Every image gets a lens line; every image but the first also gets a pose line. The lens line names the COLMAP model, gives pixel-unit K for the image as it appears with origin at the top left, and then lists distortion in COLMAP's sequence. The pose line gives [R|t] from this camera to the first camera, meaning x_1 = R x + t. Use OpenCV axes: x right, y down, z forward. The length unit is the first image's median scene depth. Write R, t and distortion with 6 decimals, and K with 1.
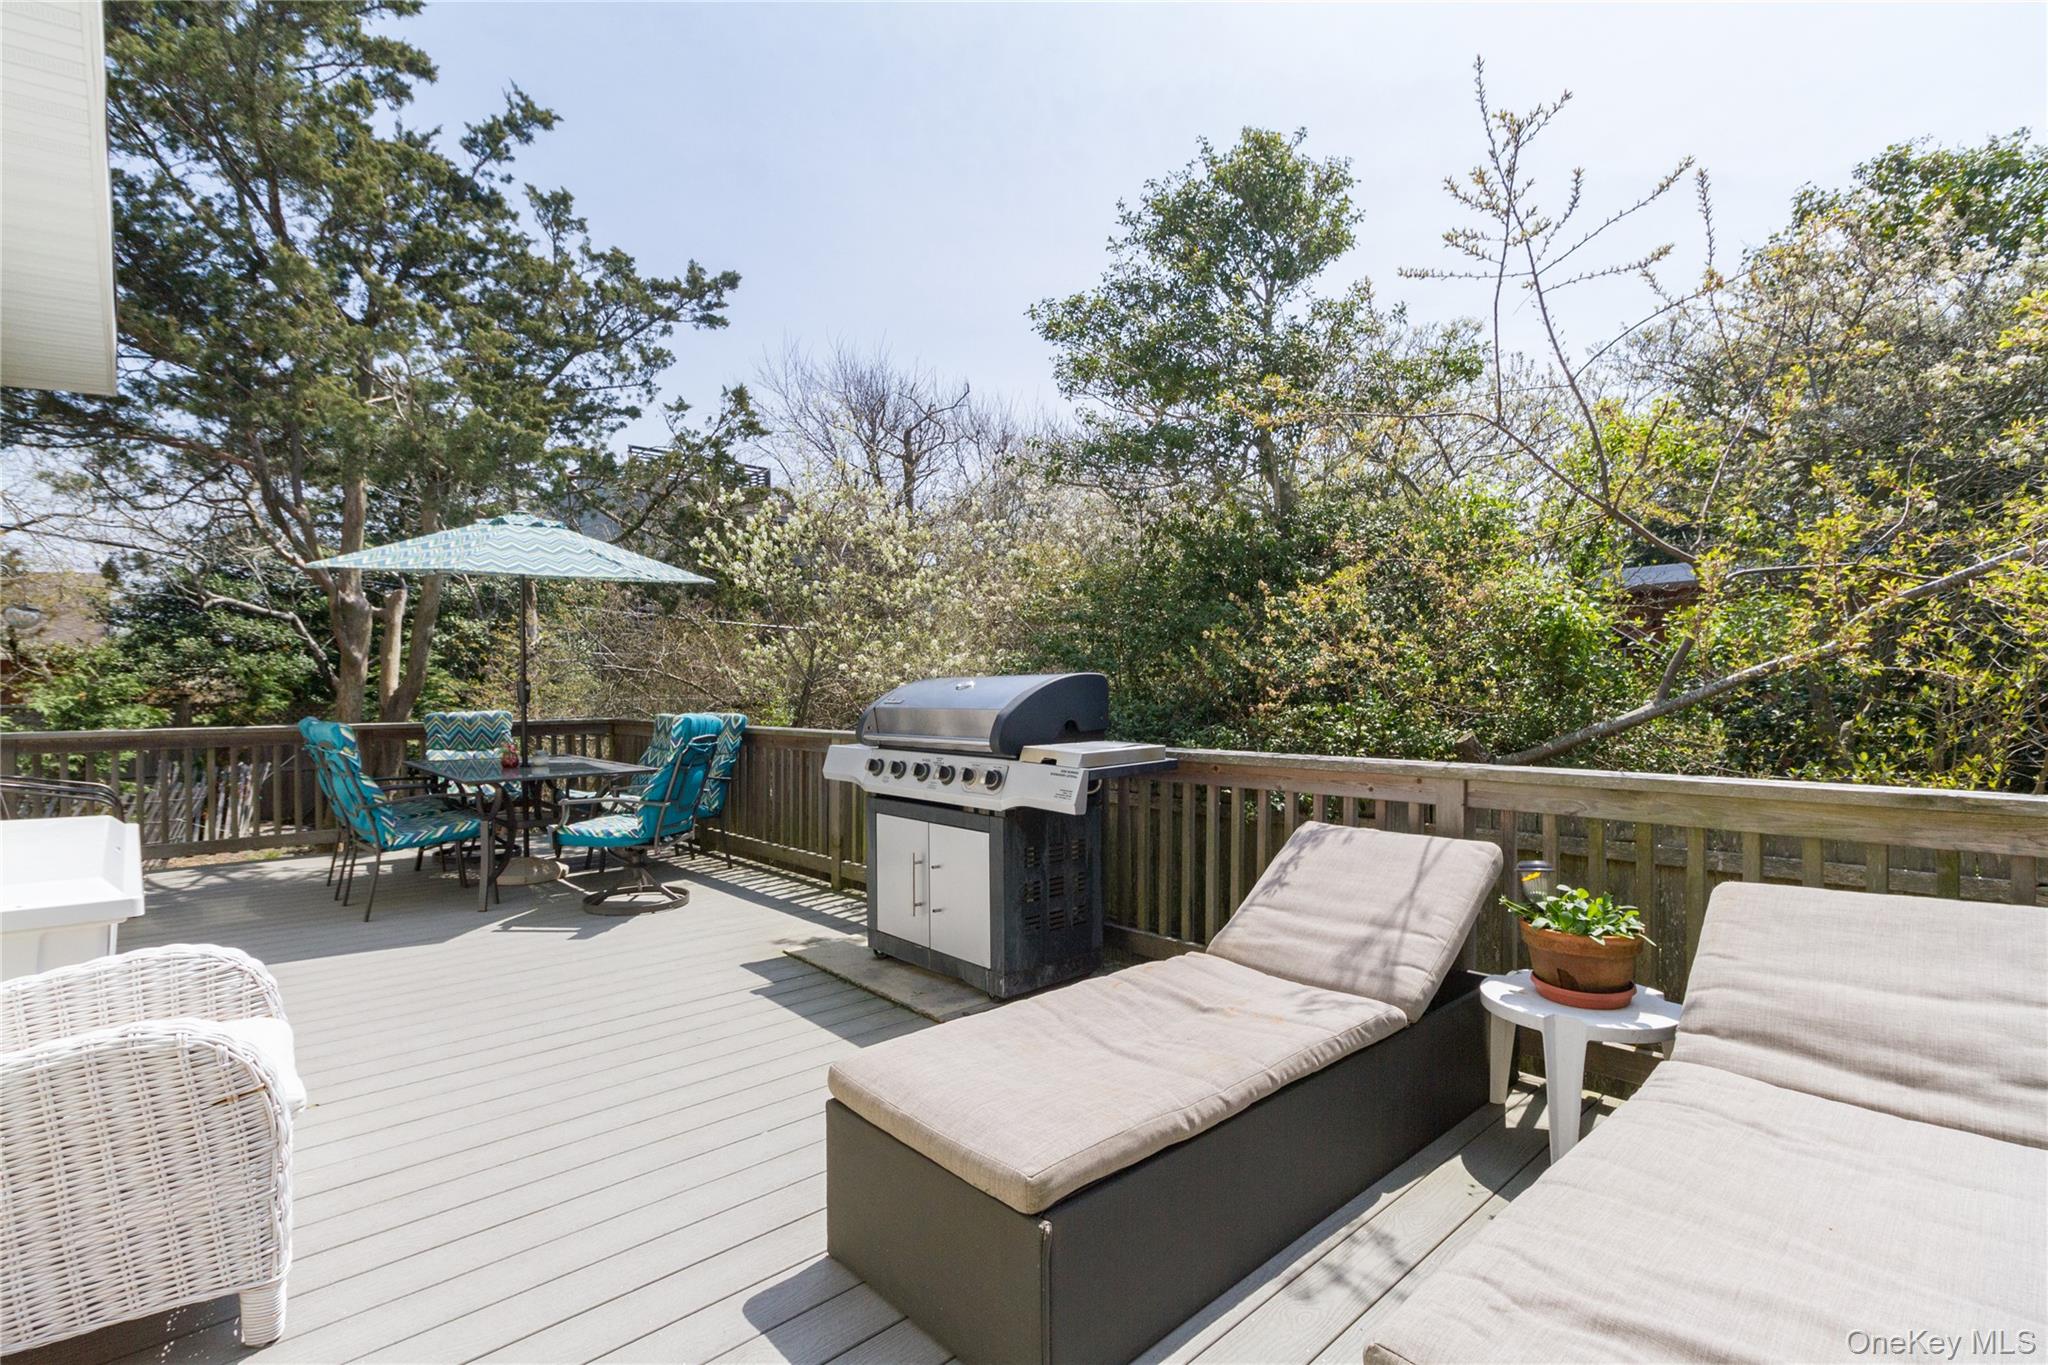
lens RADIAL K [[960.7, 0, 1009.7], [0, 960.7, 683.0], [0, 0, 1]] dist [-0.001382, -0.000348]
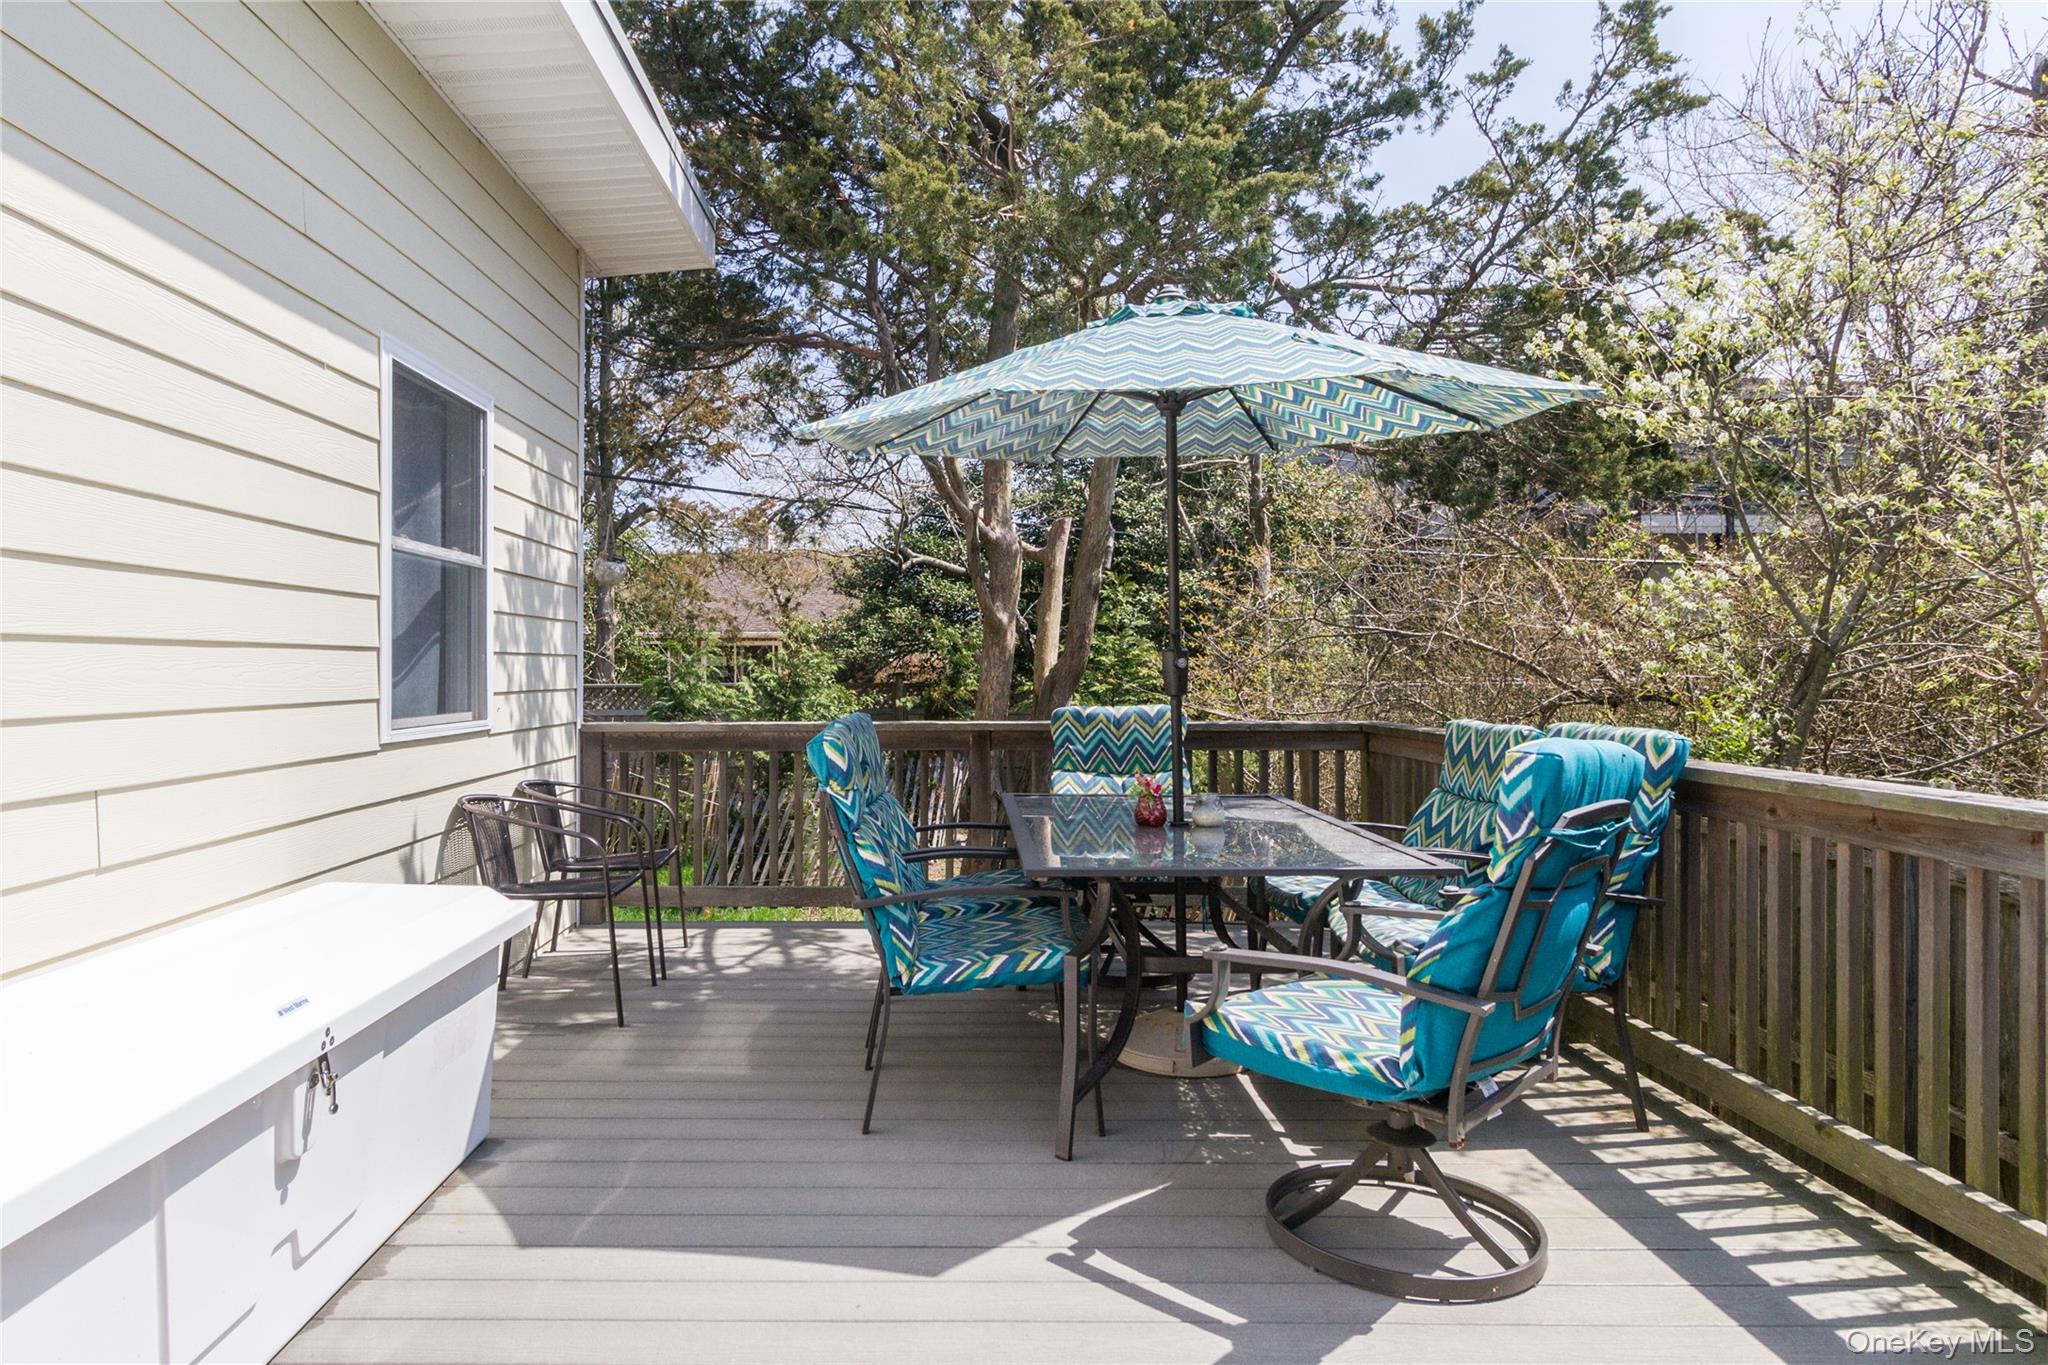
lens RADIAL K [[1131.9, 0, 1016.9], [0, 1131.9, 673.7], [0, 0, 1]] dist [0.007245, 0.000474]
pose [[0.756227, 0.006252, -0.654279, -0.193457], [0.000458, 0.999949, 0.010084, 0.004386], [0.654309, -0.007925, 0.756186, 0.516583]]
